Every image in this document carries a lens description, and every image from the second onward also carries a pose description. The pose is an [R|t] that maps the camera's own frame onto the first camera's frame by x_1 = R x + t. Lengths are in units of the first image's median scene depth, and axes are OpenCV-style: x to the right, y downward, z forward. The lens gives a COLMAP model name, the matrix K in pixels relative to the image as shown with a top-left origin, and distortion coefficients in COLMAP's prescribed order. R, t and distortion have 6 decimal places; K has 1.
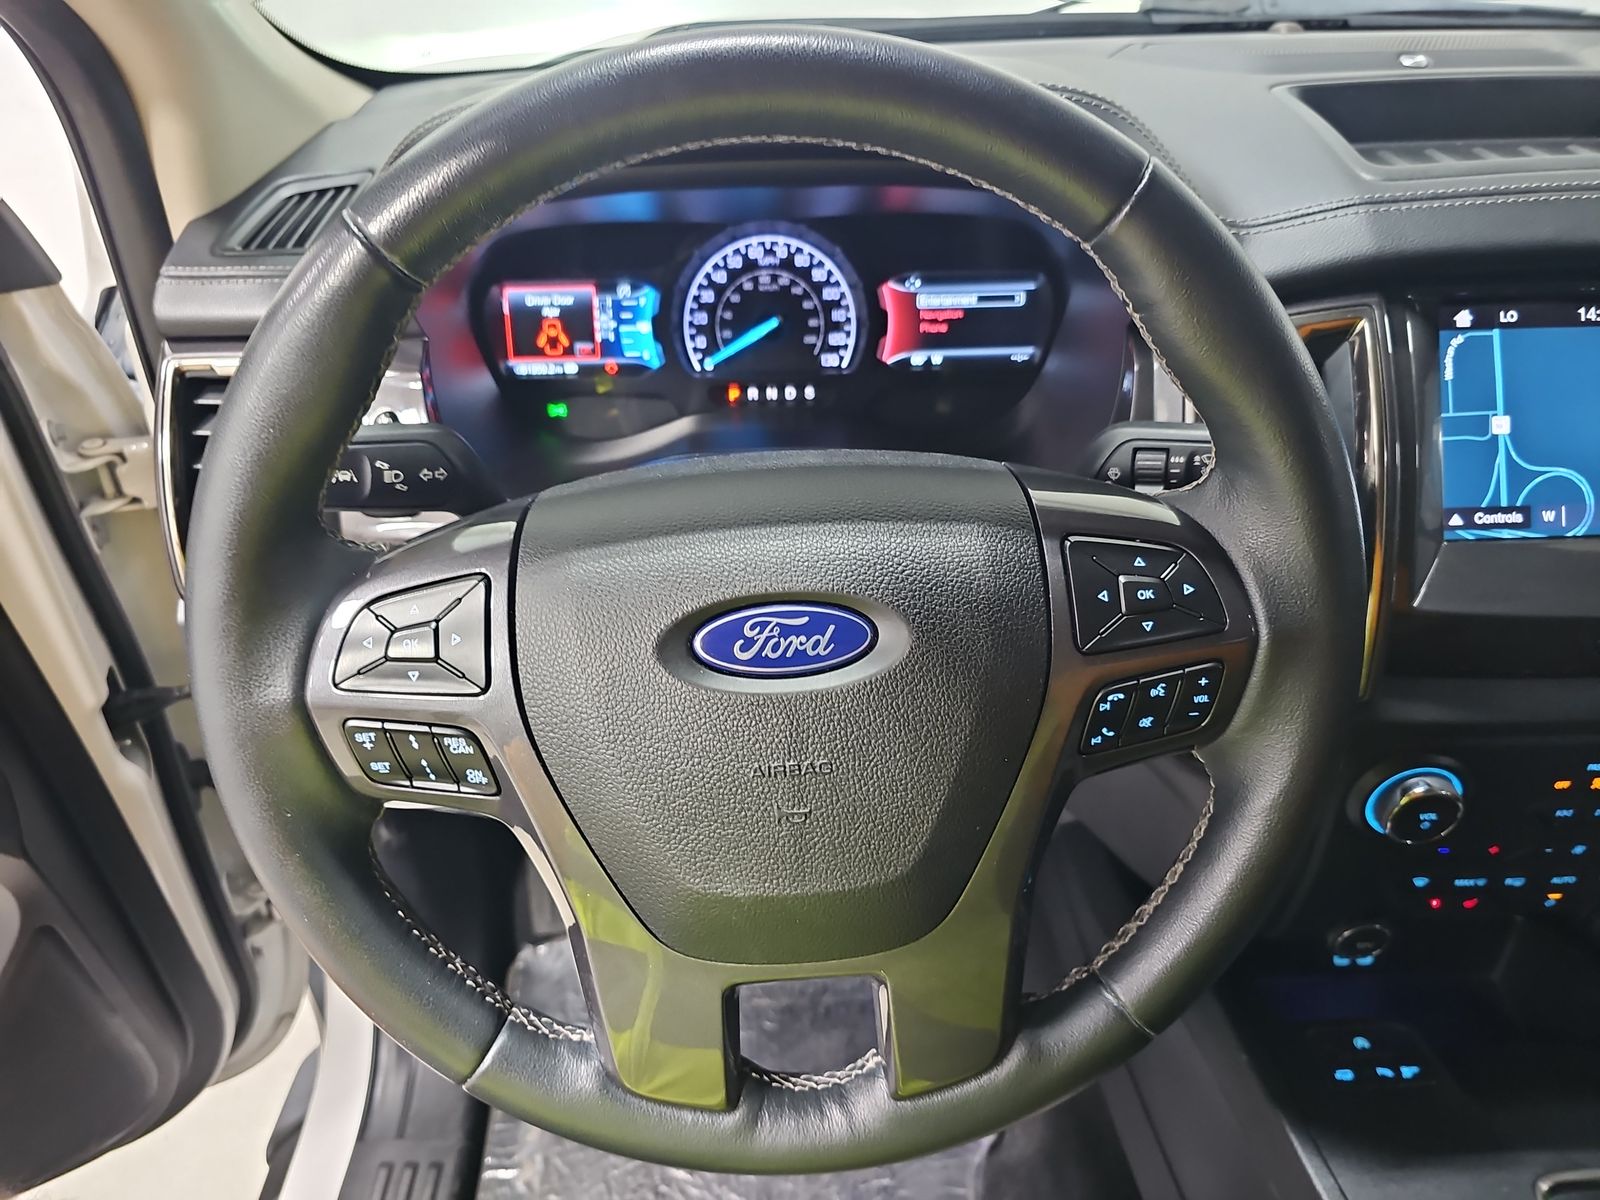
lens RADIAL K [[1051.1, 0, 799.8], [0, 1051.1, 599.0], [0, 0, 1]] dist [0.041610, -0.025460]
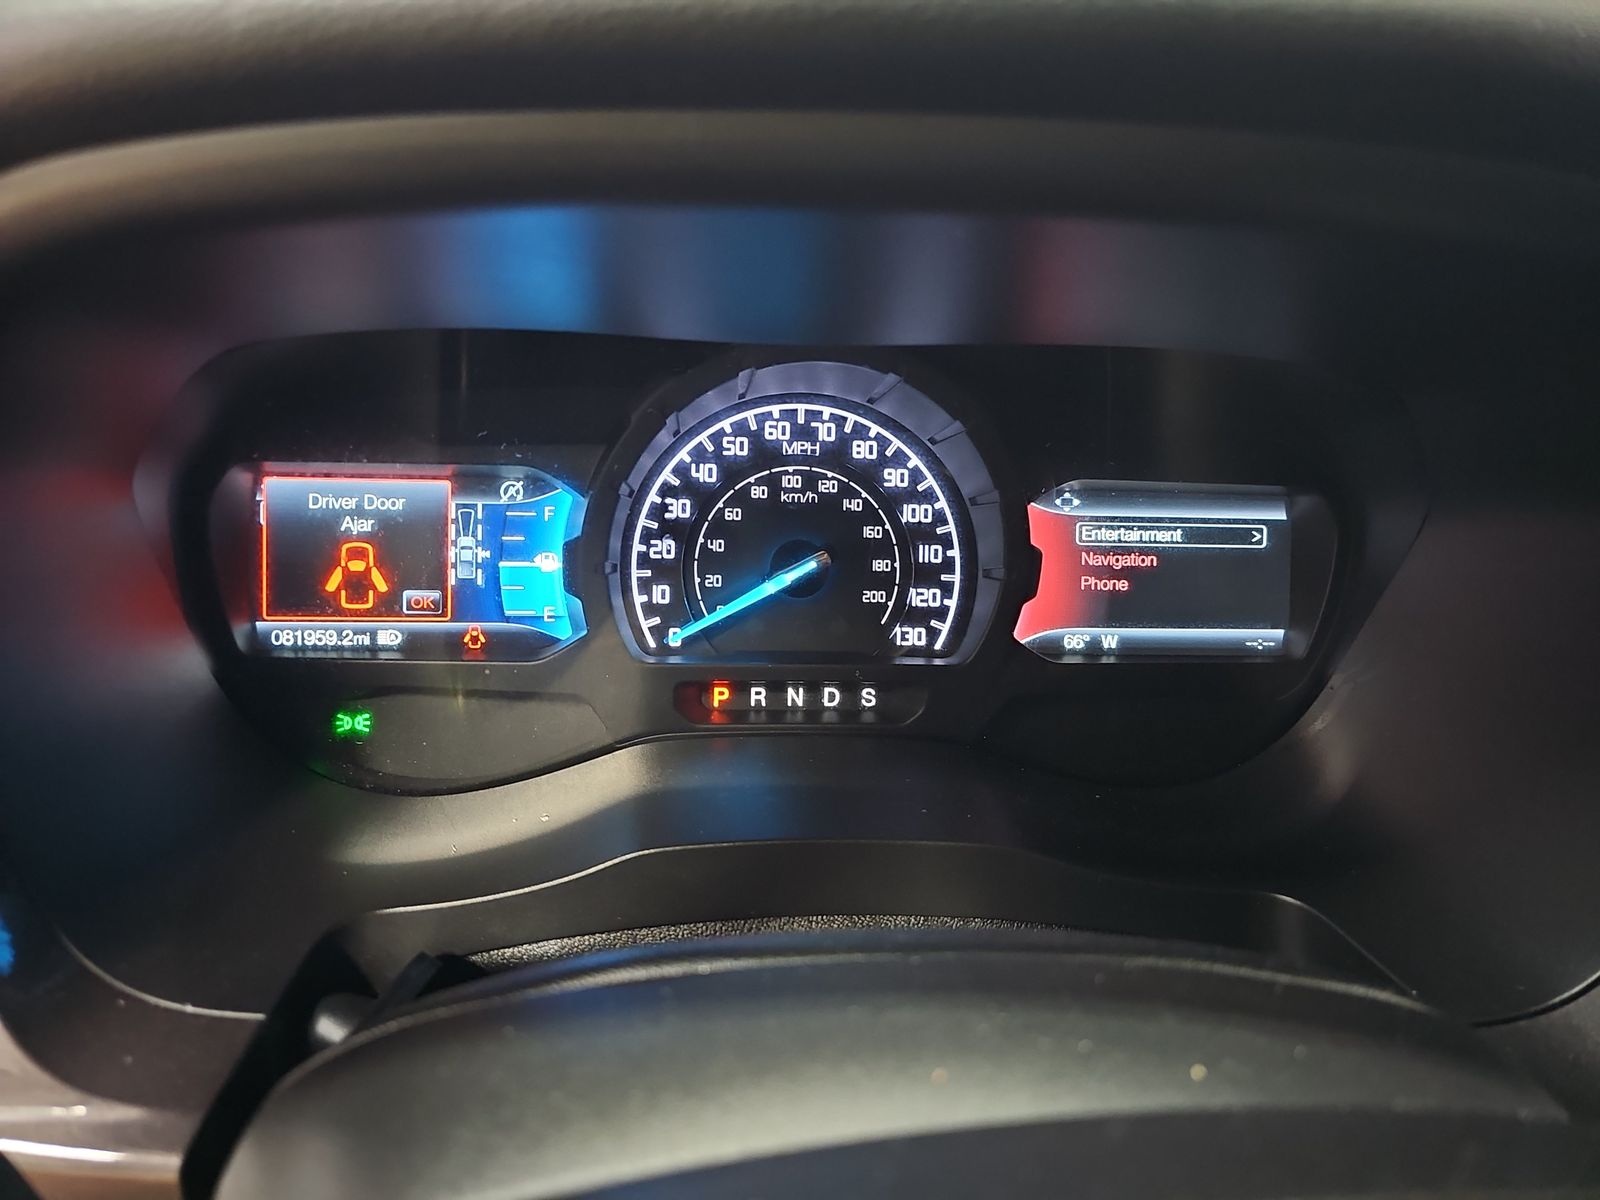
lens RADIAL K [[1051.1, 0, 800.8], [0, 1051.1, 592.4], [0, 0, 1]] dist [0.041610, -0.025460]
pose [[0.998733, 0.030784, 0.039807, -0.047870], [-0.019268, 0.964707, -0.262621, -0.115618], [-0.046487, 0.261521, 0.964078, 0.518919]]
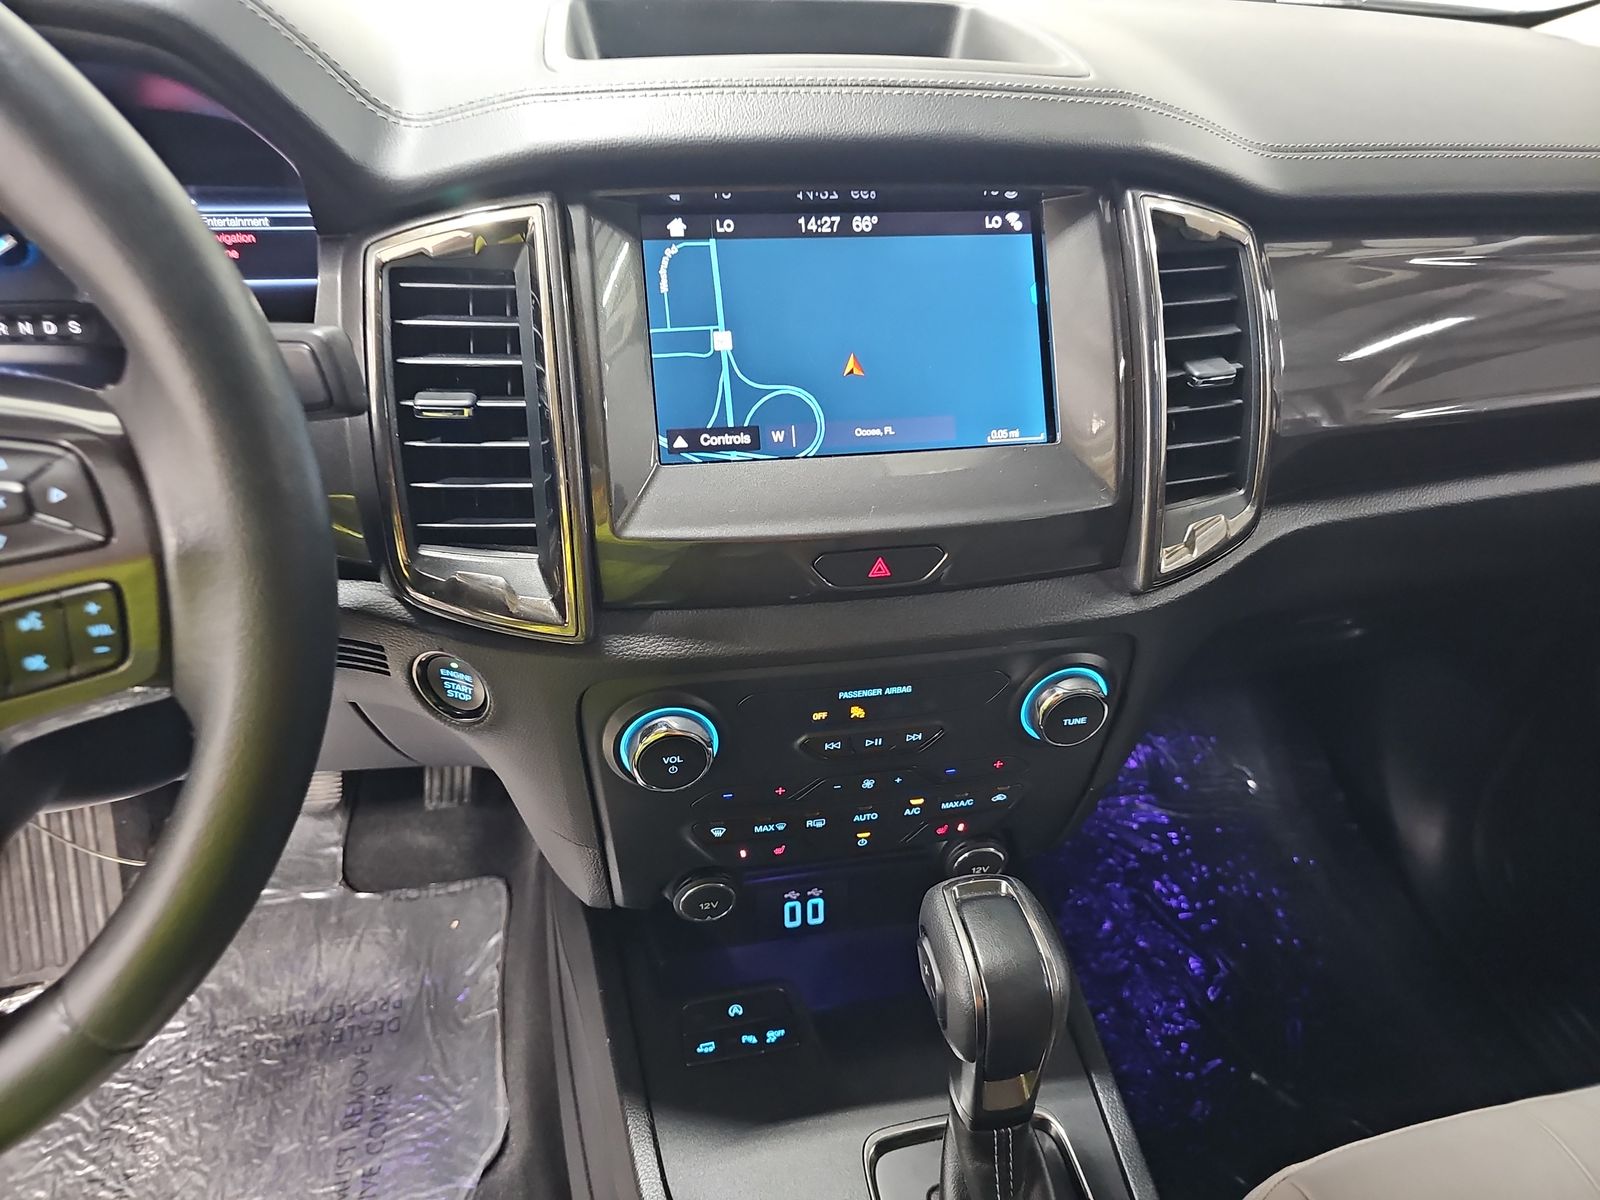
lens RADIAL K [[1051.1, 0, 812.3], [0, 1051.1, 593.8], [0, 0, 1]] dist [0.041610, -0.025460]
pose [[0.988411, -0.045157, 0.144928, 0.492896], [0.047211, 0.998827, -0.010765, 0.062511], [-0.144271, 0.017483, 0.989384, 0.055663]]
